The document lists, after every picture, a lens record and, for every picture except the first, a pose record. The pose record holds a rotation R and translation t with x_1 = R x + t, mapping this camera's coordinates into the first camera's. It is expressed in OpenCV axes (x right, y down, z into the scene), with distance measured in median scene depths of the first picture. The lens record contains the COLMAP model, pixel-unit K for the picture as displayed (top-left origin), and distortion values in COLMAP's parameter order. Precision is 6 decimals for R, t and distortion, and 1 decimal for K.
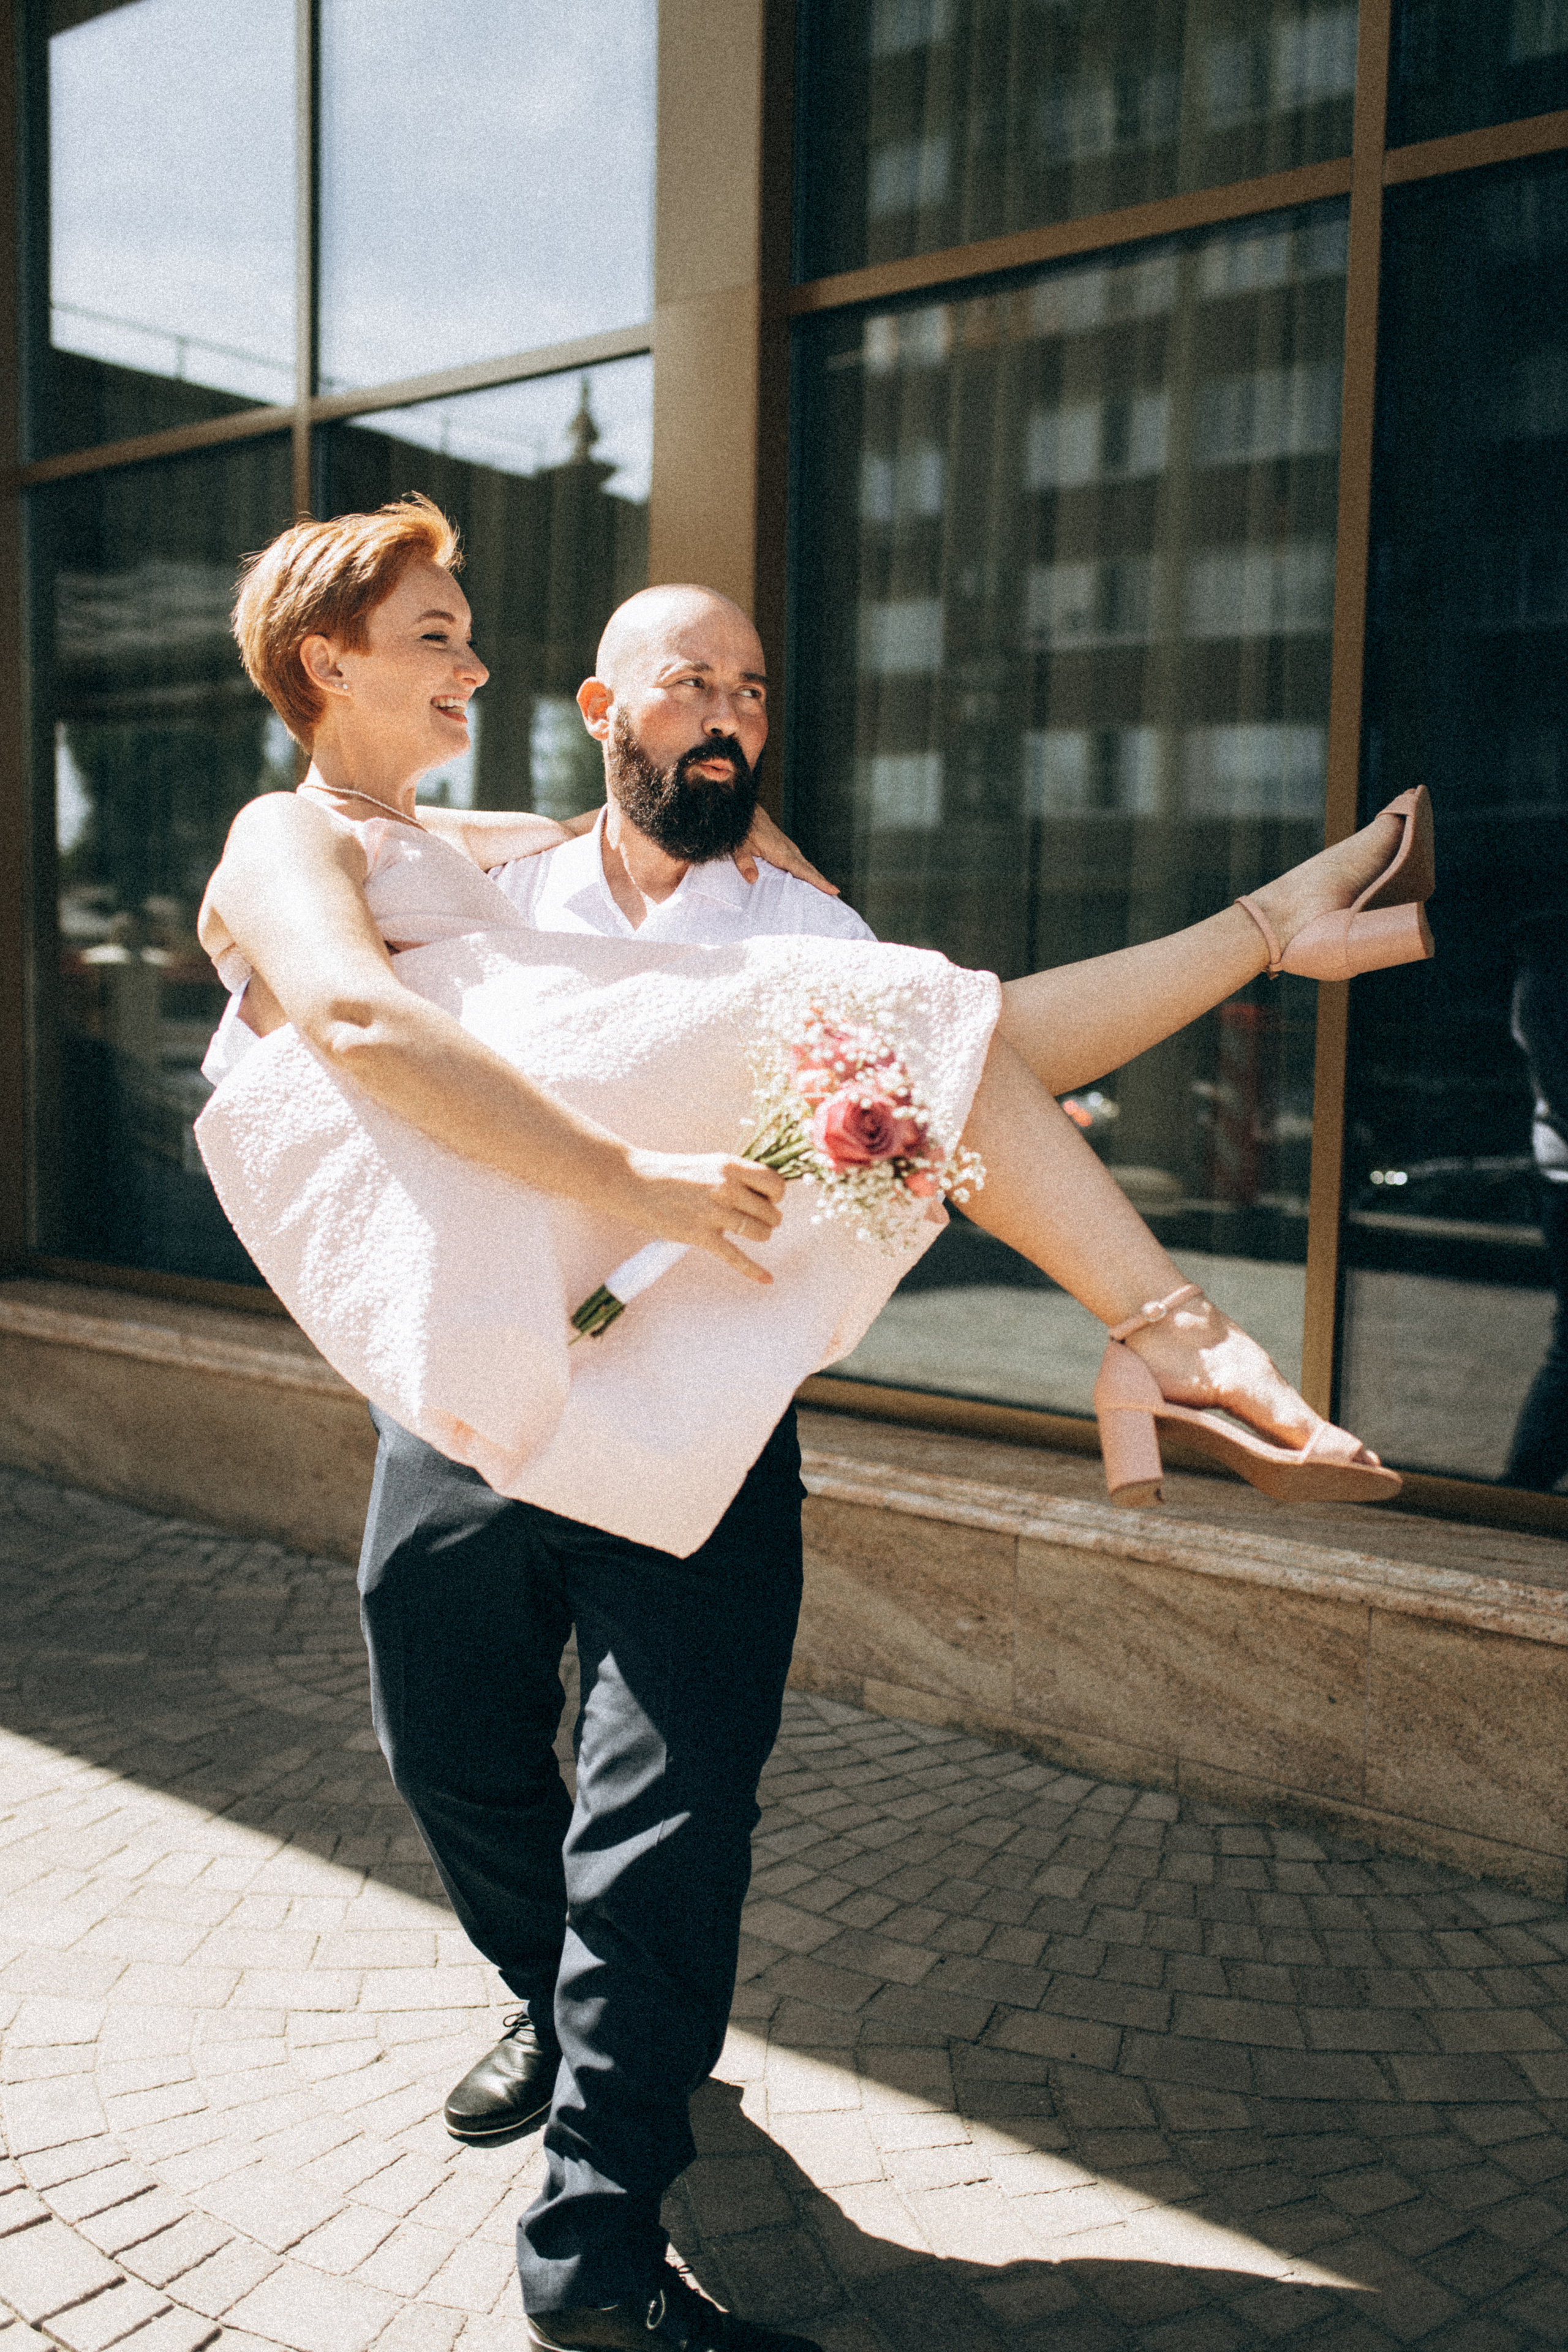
lens RADIAL K [[2296.3, 0, 850.5], [0, 2296.3, 1174.5], [0, 0, 1]] dist [-0.003540, 0.011102]
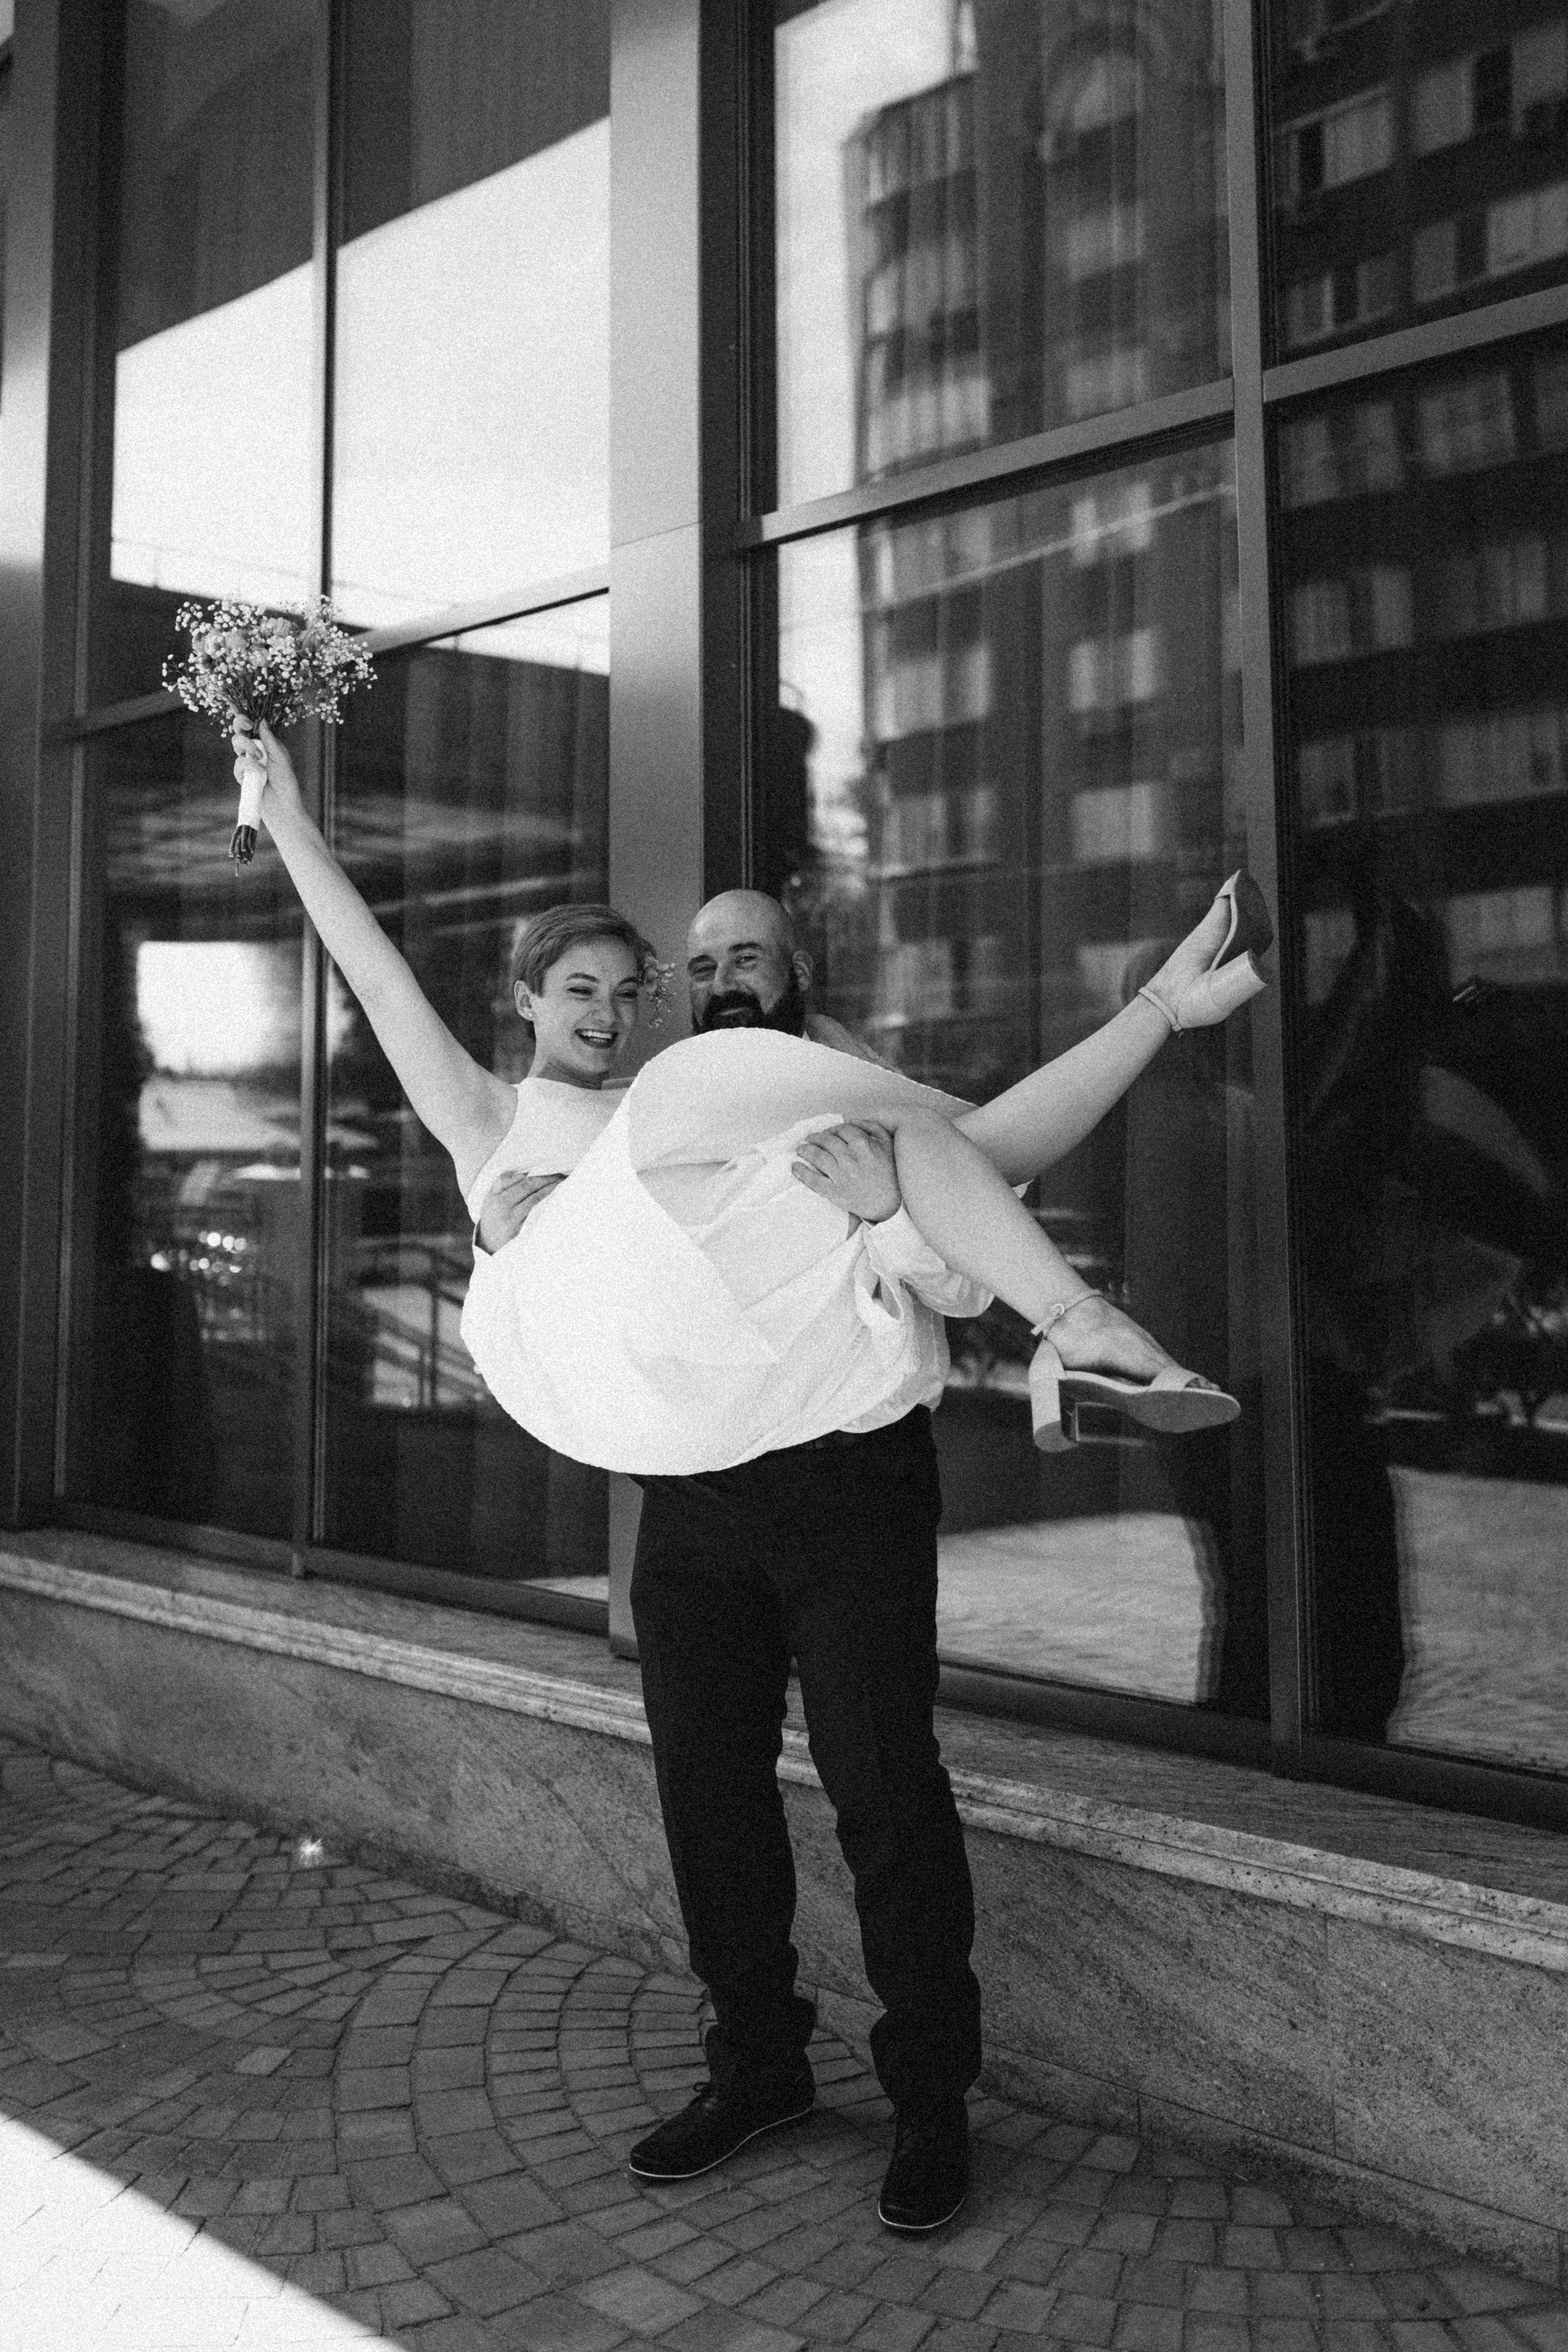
lens RADIAL K [[2396.7, 0, 794.6], [0, 2396.7, 891.8], [0, 0, 1]] dist [-0.011392, 0.015894]
pose [[0.994289, -0.039608, -0.099099, 0.128578], [0.018683, 0.978841, -0.203766, -0.011951], [0.105073, 0.200751, 0.973991, 0.004378]]
